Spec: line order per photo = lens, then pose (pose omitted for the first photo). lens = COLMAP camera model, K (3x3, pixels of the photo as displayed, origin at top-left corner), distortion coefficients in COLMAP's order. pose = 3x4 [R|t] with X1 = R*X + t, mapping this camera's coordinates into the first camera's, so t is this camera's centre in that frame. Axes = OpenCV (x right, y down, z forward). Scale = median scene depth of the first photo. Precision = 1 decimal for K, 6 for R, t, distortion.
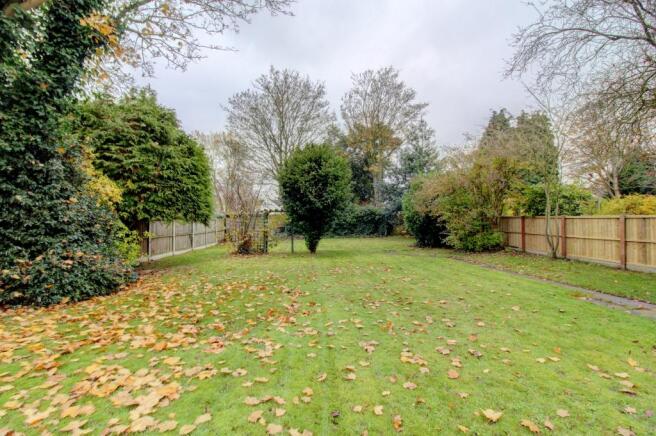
lens RADIAL K [[310.9, 0, 327.9], [0, 310.9, 218.6], [0, 0, 1]] dist [-0.016846, -0.005164]
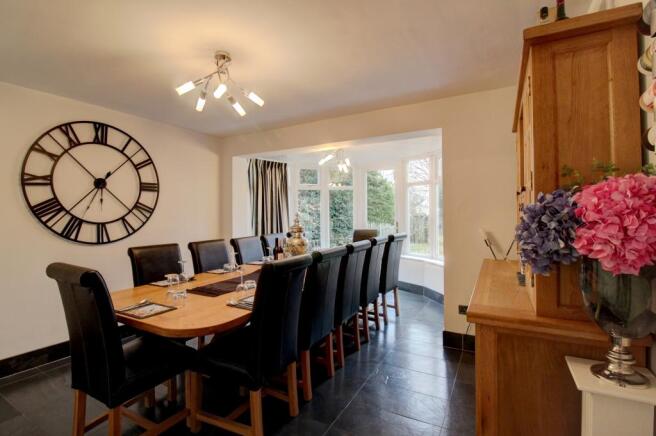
lens RADIAL K [[310.9, 0, 328.5], [0, 310.9, 216.2], [0, 0, 1]] dist [-0.016846, -0.005164]
pose [[0.873356, -0.007902, -0.487018, 0.209687], [0.010170, 0.999946, 0.002013, -0.046790], [0.486976, -0.006711, 0.873389, -0.957119]]
